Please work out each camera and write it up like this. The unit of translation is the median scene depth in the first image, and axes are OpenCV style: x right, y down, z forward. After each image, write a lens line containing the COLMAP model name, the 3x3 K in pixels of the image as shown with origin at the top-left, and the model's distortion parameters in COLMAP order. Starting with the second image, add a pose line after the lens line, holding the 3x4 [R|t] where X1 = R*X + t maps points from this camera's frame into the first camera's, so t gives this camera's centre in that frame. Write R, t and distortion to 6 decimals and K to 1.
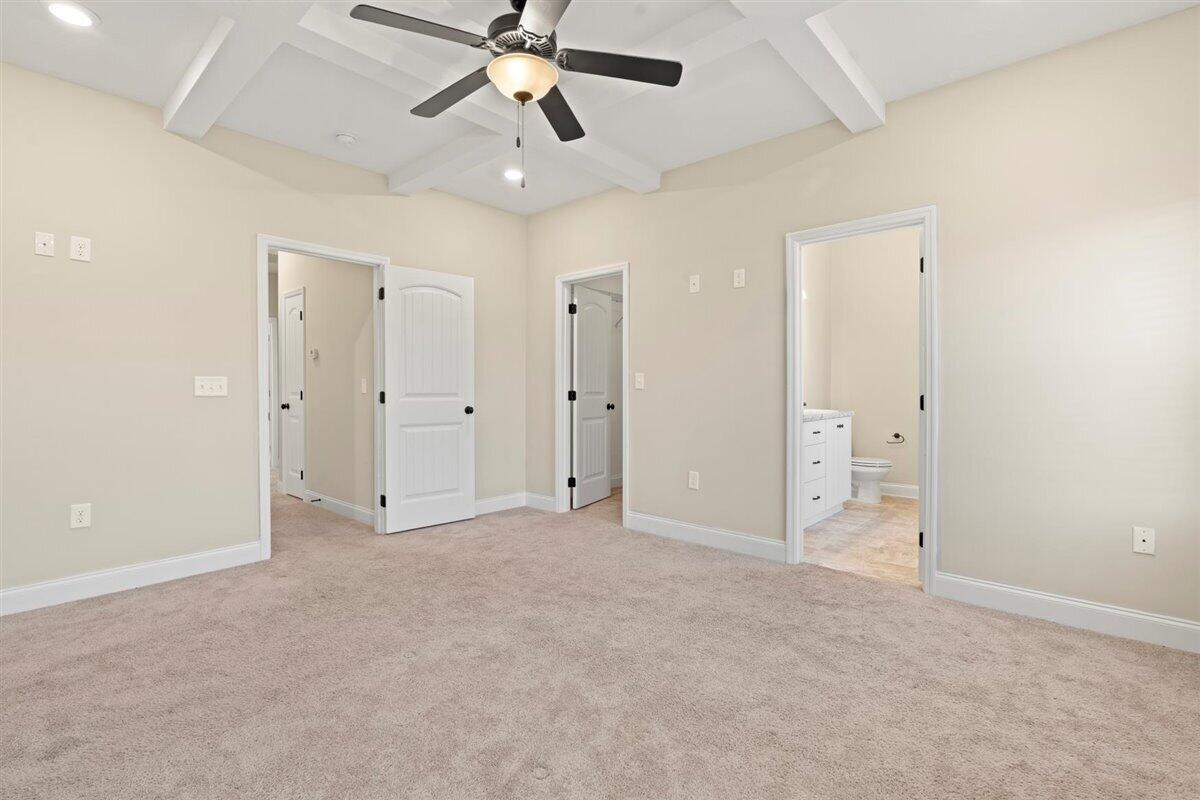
lens RADIAL K [[543.7, 0, 612.5], [0, 543.7, 395.7], [0, 0, 1]] dist [-0.013396, 0.002295]
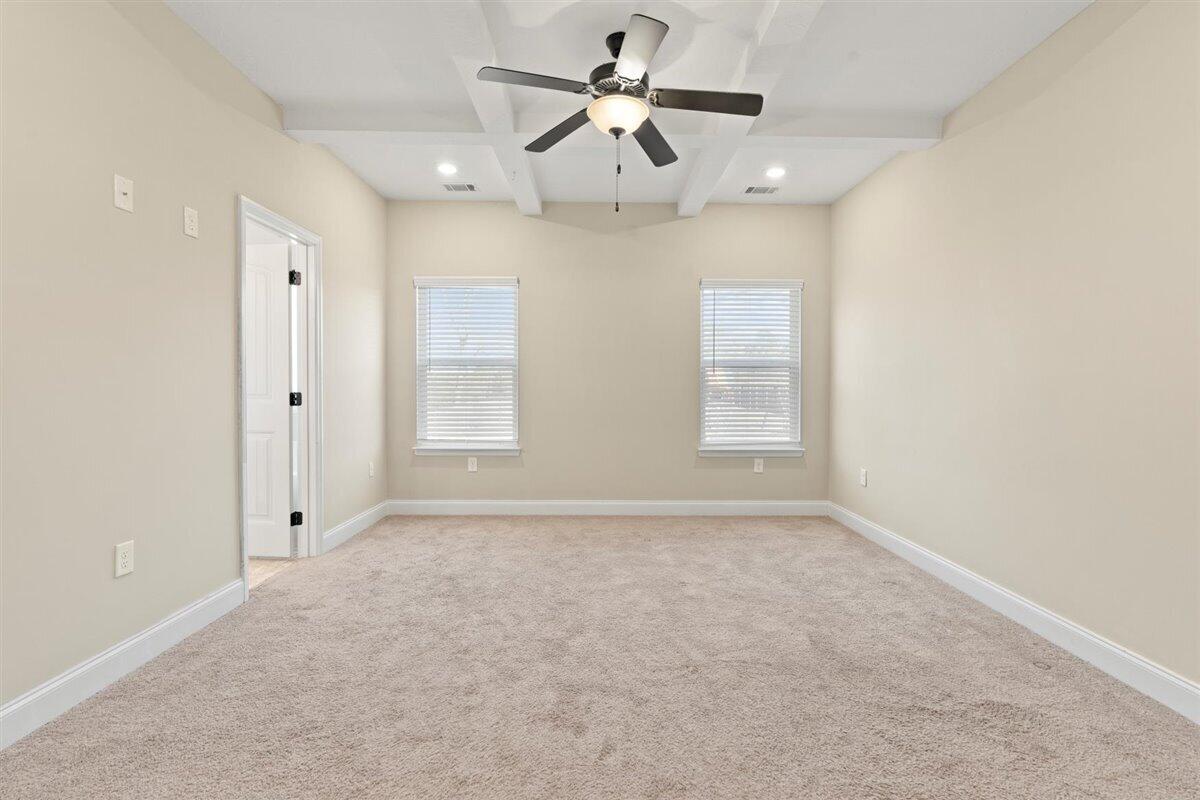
lens RADIAL K [[543.7, 0, 594.5], [0, 543.7, 391.4], [0, 0, 1]] dist [-0.013396, 0.002295]
pose [[-0.652530, -0.012365, 0.757662, -0.701459], [0.005153, 0.999771, 0.020754, -0.023319], [-0.757746, 0.017447, -0.652317, 1.251823]]
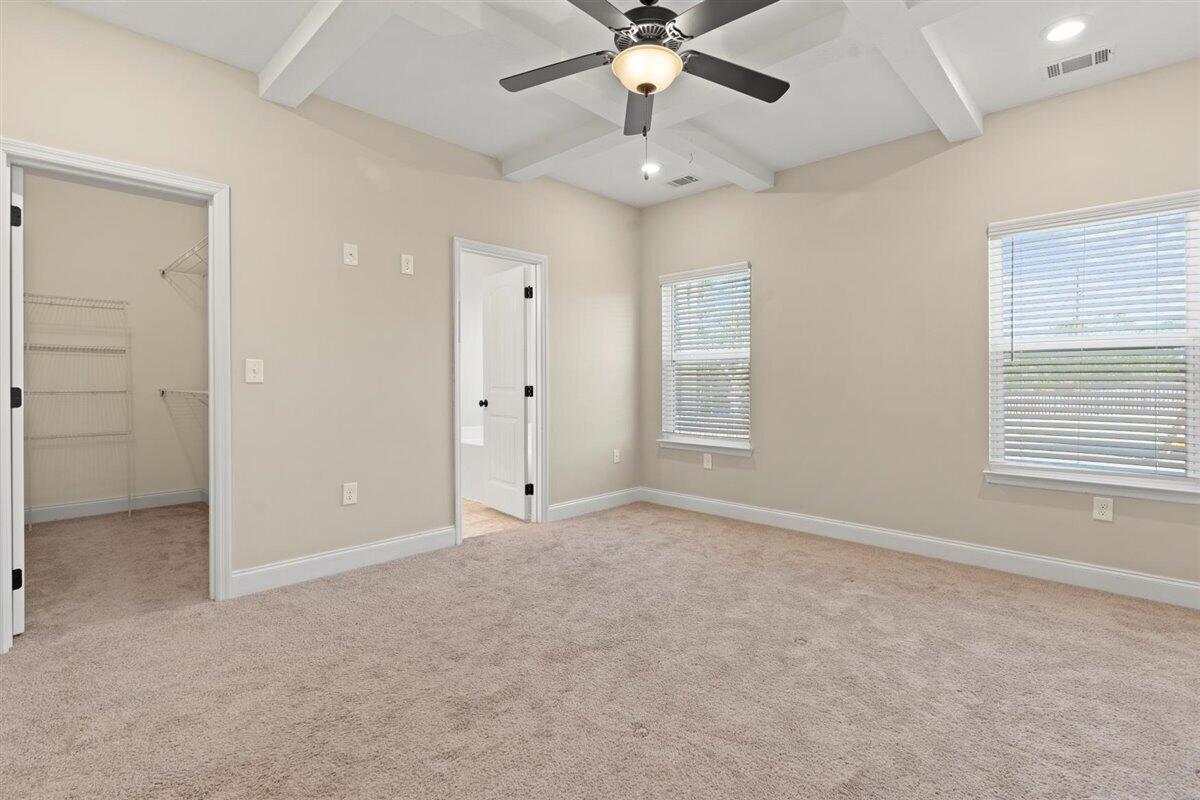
lens RADIAL K [[543.7, 0, 609.8], [0, 543.7, 380.7], [0, 0, 1]] dist [-0.013396, 0.002295]
pose [[0.046763, -0.002722, 0.998902, -0.815889], [0.012509, 0.999919, 0.002139, -0.014551], [-0.998828, 0.012395, 0.046793, 0.717383]]
